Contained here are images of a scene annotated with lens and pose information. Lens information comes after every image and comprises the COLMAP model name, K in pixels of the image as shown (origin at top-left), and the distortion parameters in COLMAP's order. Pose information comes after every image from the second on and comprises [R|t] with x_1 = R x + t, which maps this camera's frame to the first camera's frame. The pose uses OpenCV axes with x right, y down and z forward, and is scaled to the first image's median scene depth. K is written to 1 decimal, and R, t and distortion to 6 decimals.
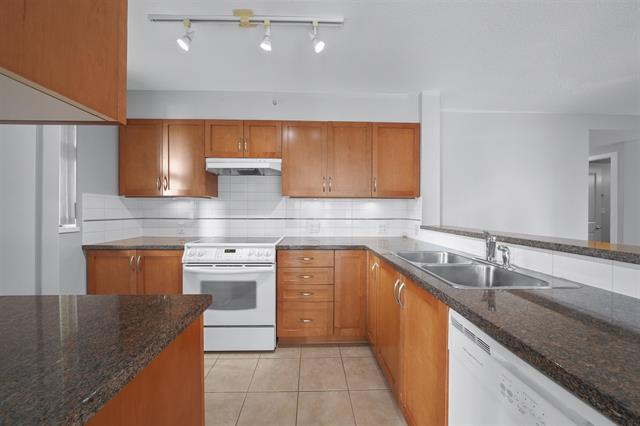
lens RADIAL K [[220.0, 0, 317.8], [0, 220.0, 210.8], [0, 0, 1]] dist [-0.011340, 0.000016]
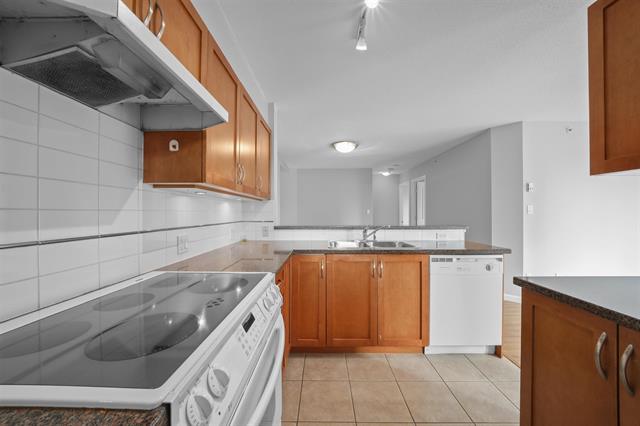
lens RADIAL K [[249.1, 0, 300.7], [0, 249.1, 211.8], [0, 0, 1]] dist [0.001326, 0.000058]
pose [[0.033518, 0.000109, 0.999438, -0.736712], [-0.000861, 1.000000, -0.000080, -0.004002], [-0.999438, -0.000858, 0.033518, 0.808353]]
